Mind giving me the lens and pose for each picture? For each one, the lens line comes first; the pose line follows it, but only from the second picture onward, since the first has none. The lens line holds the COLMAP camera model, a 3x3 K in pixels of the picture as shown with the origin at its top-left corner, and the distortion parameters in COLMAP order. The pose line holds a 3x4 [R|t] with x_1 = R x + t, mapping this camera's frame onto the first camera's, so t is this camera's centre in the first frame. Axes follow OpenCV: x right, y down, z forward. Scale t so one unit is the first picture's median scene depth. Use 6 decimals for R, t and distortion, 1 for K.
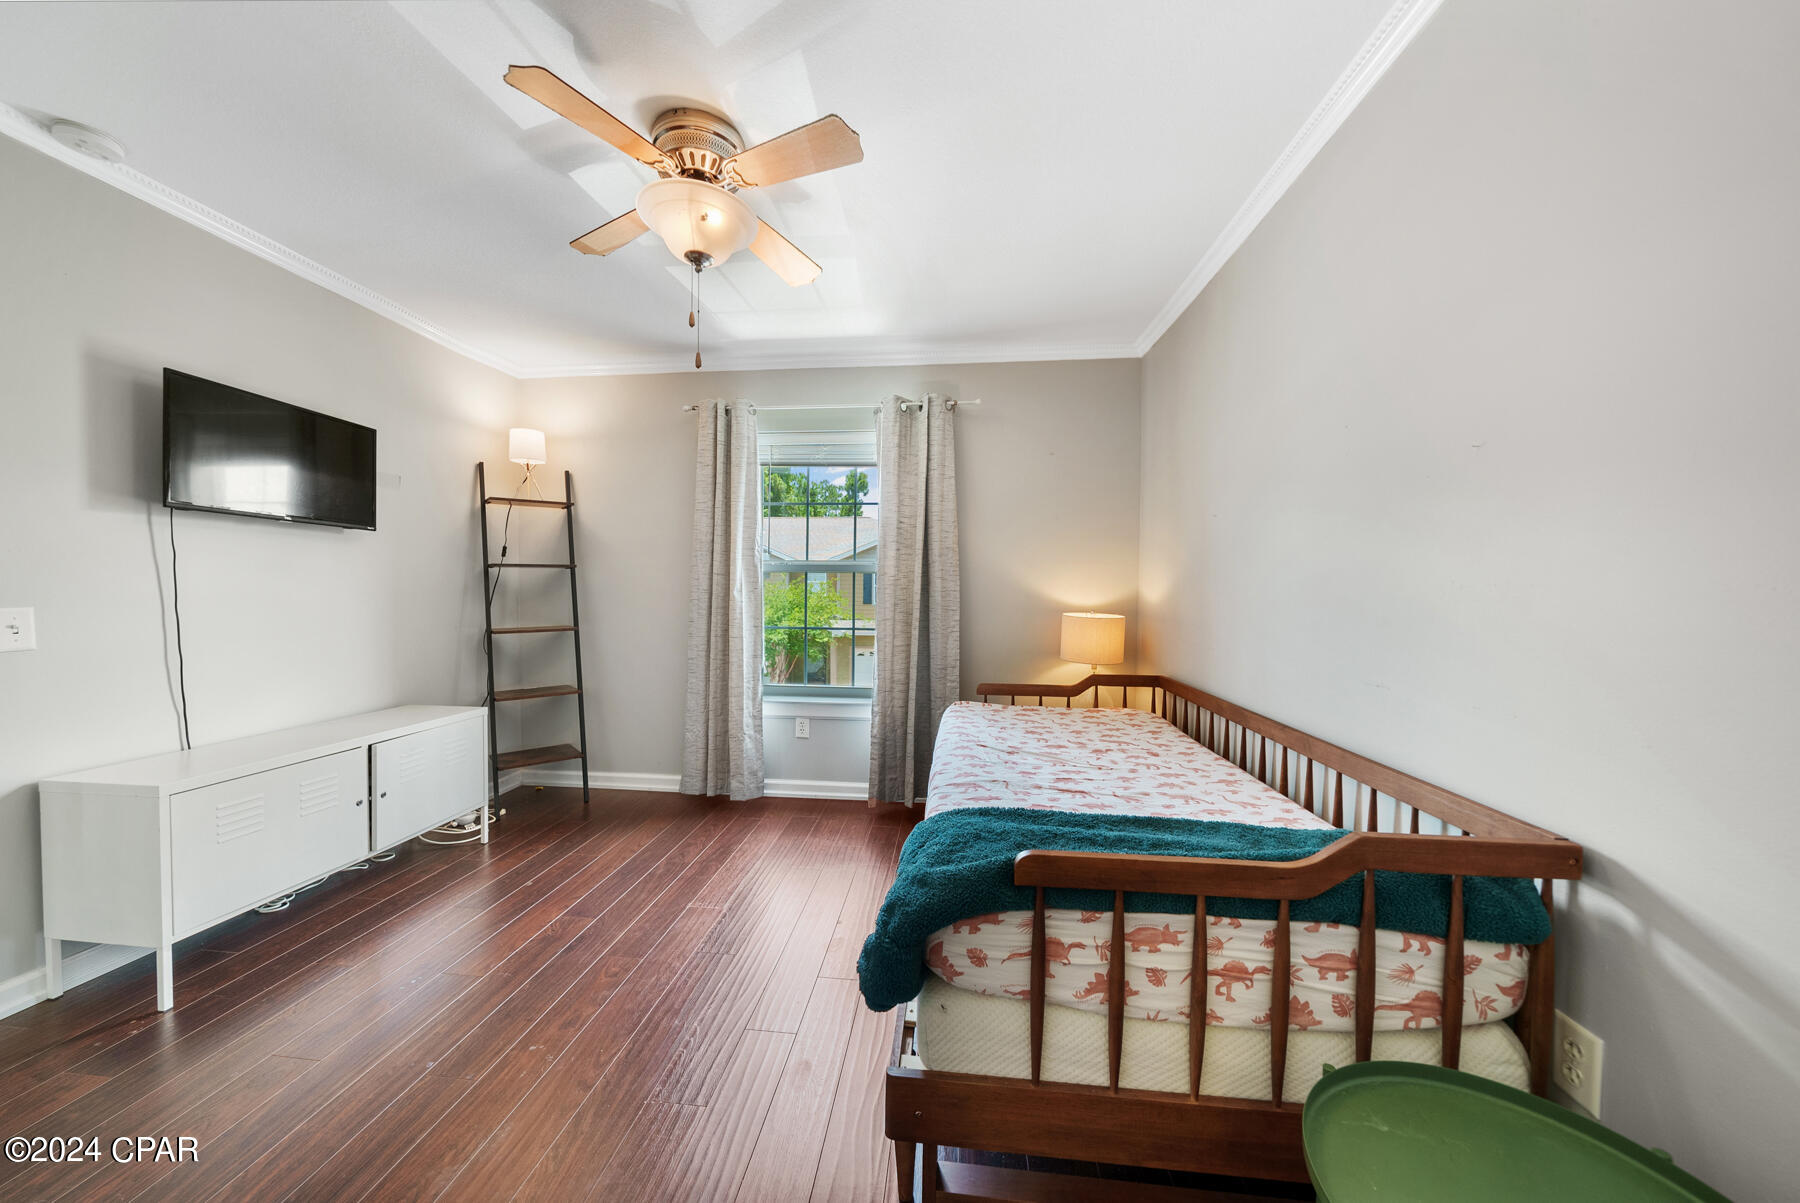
lens RADIAL K [[623.5, 0, 894.6], [0, 623.5, 604.9], [0, 0, 1]] dist [-0.002711, -0.000063]
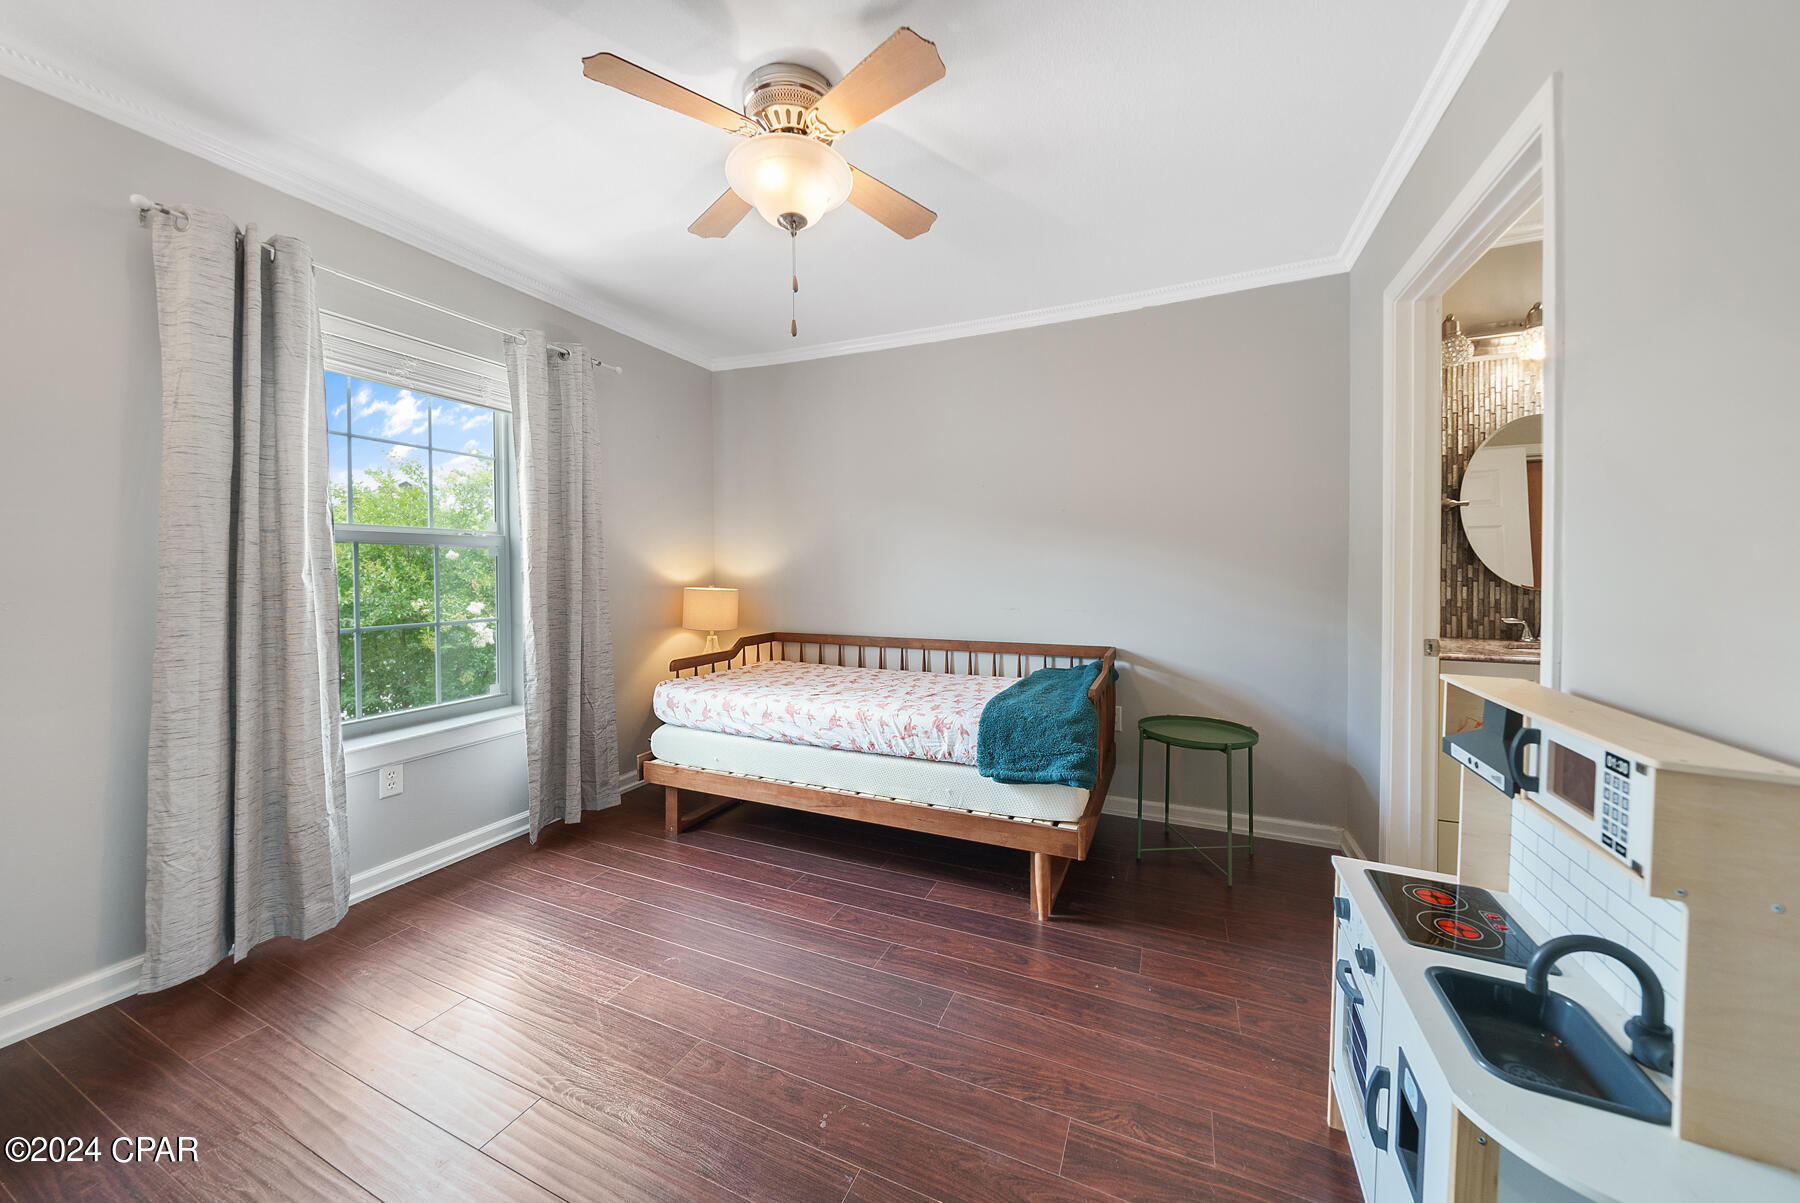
lens RADIAL K [[638.6, 0, 893.7], [0, 638.6, 574.0], [0, 0, 1]] dist [-0.000810, -0.000332]
pose [[0.307139, -0.016134, 0.951528, -0.642785], [0.028729, 0.999558, 0.007676, -0.009934], [-0.951231, 0.024979, 0.307467, 0.298882]]
